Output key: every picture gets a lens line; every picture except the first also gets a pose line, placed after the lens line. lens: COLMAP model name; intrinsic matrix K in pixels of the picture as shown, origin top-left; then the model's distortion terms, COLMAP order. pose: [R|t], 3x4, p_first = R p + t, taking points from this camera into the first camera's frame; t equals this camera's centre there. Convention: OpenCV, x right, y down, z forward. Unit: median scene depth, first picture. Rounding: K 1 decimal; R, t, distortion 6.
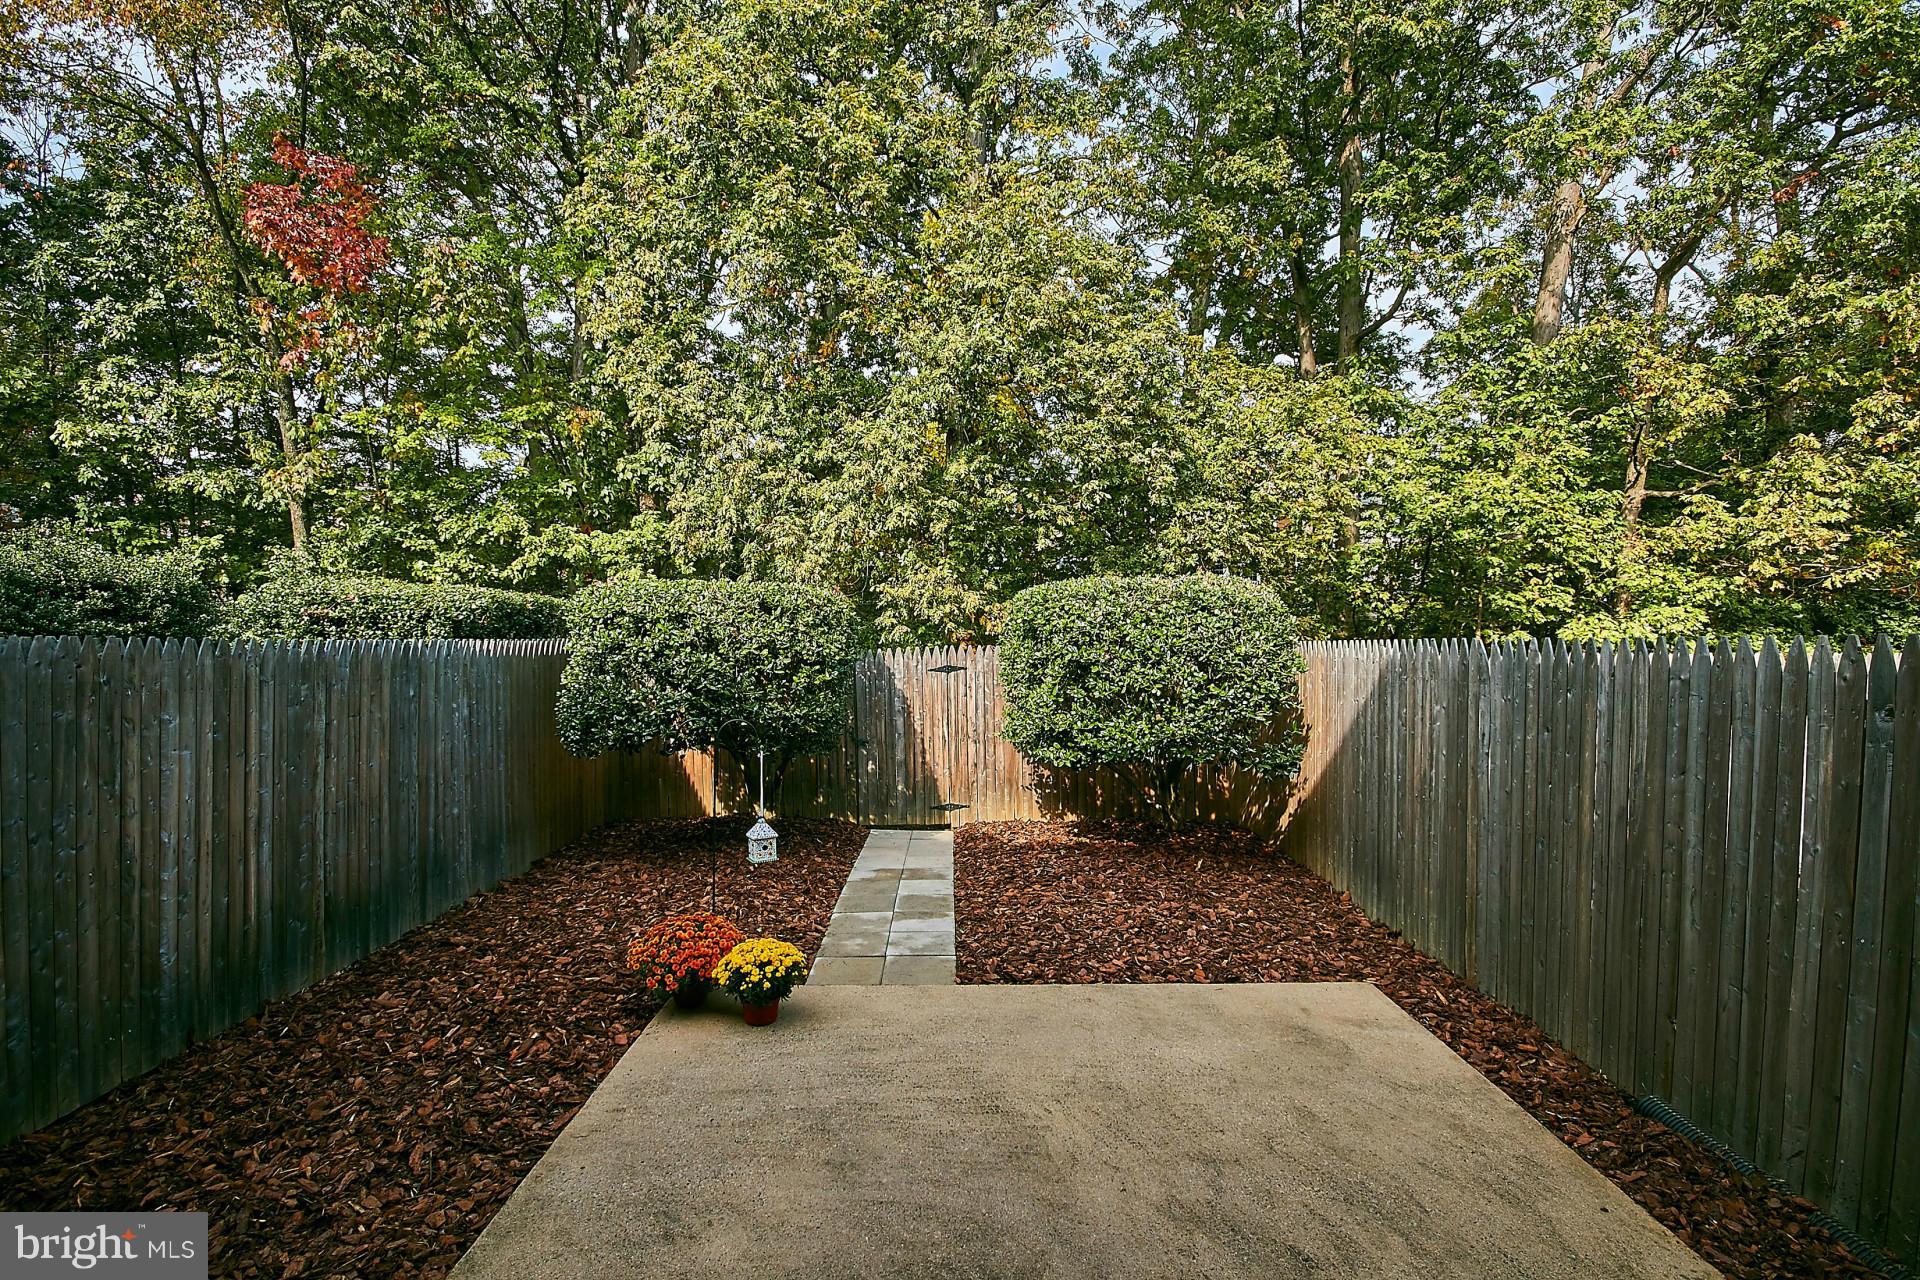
lens RADIAL K [[886.0, 0, 957.7], [0, 886.0, 645.0], [0, 0, 1]] dist [-0.005890, -0.001735]
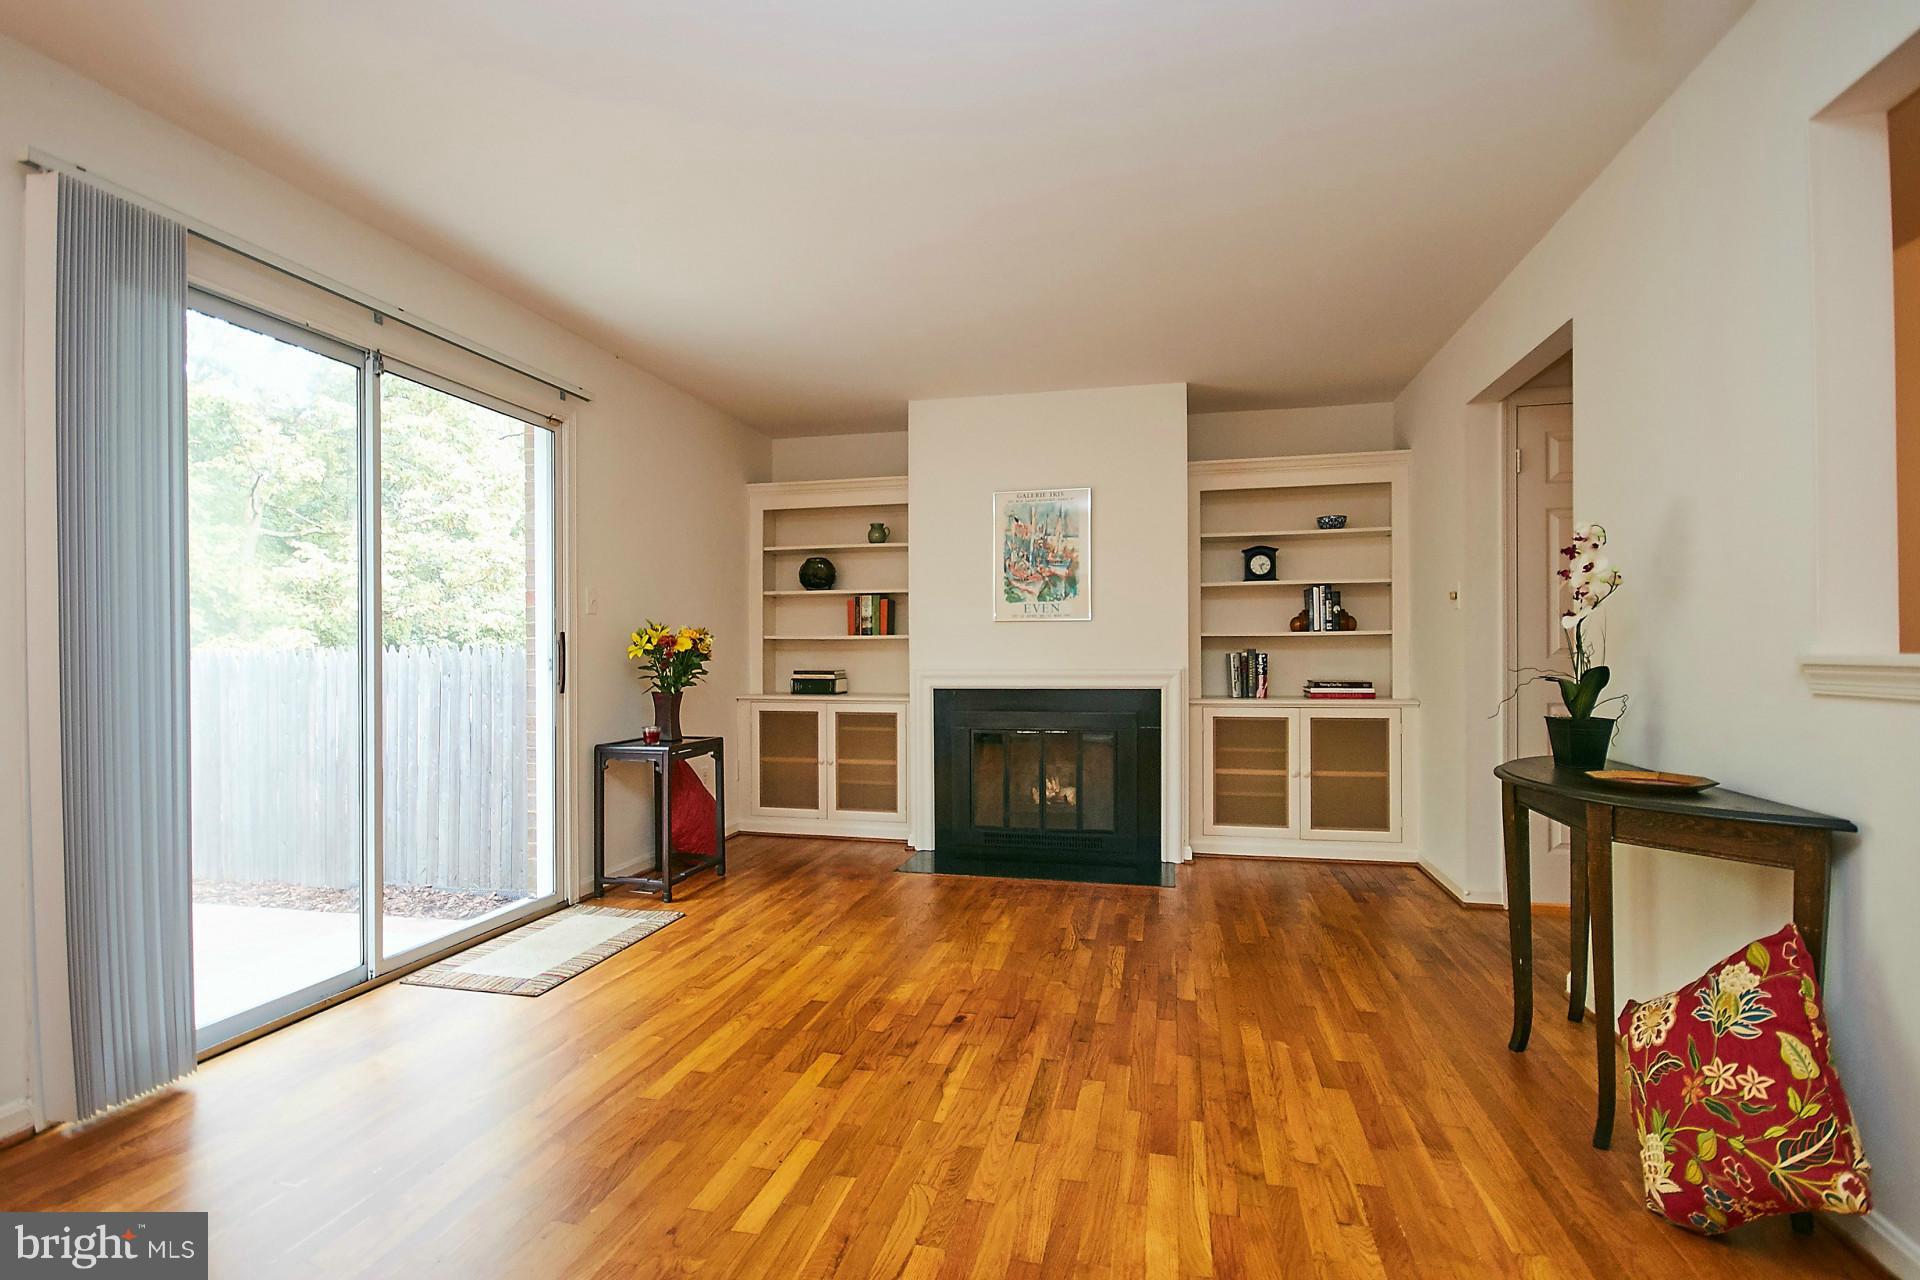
lens RADIAL K [[886.0, 0, 948.1], [0, 886.0, 652.4], [0, 0, 1]] dist [-0.005890, -0.001735]
pose [[0.217794, -0.010463, 0.975939, -0.599090], [0.024619, 0.999683, 0.005223, 0.020265], [-0.975684, 0.022889, 0.217982, -0.516779]]
